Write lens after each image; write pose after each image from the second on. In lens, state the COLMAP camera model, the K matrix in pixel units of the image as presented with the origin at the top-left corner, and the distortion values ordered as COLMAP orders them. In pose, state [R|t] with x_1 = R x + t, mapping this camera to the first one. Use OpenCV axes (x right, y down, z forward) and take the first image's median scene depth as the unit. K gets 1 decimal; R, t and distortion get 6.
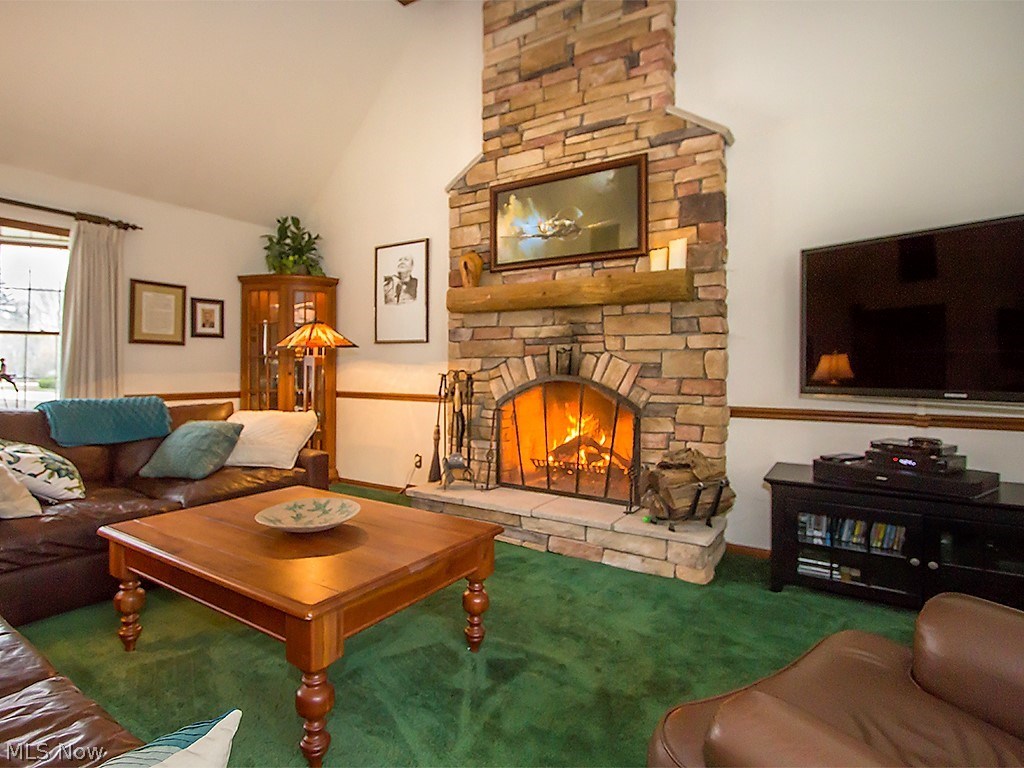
lens RADIAL K [[524.5, 0, 512.7], [0, 524.5, 369.9], [0, 0, 1]] dist [0.000014, -0.000105]
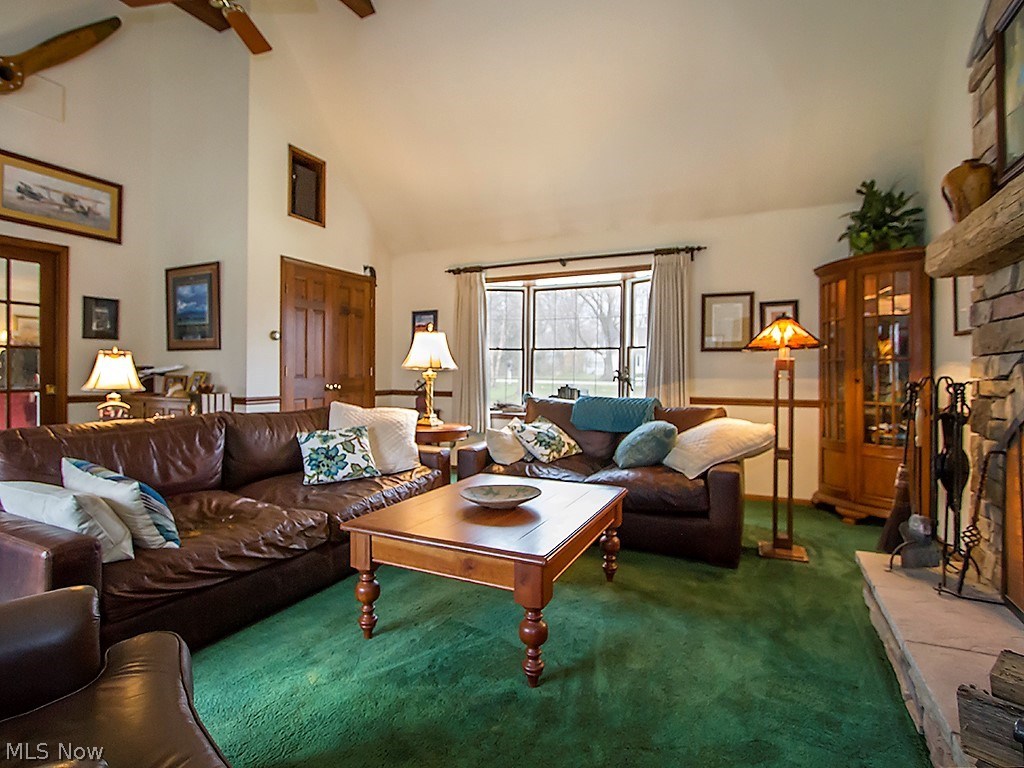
lens RADIAL K [[524.5, 0, 512.7], [0, 524.5, 369.9], [0, 0, 1]] dist [0.000014, -0.000105]
pose [[0.123309, -0.010414, -0.992314, 0.326722], [-0.003782, 0.999933, -0.010964, 0.001157], [0.992361, 0.005105, 0.123261, 0.453205]]
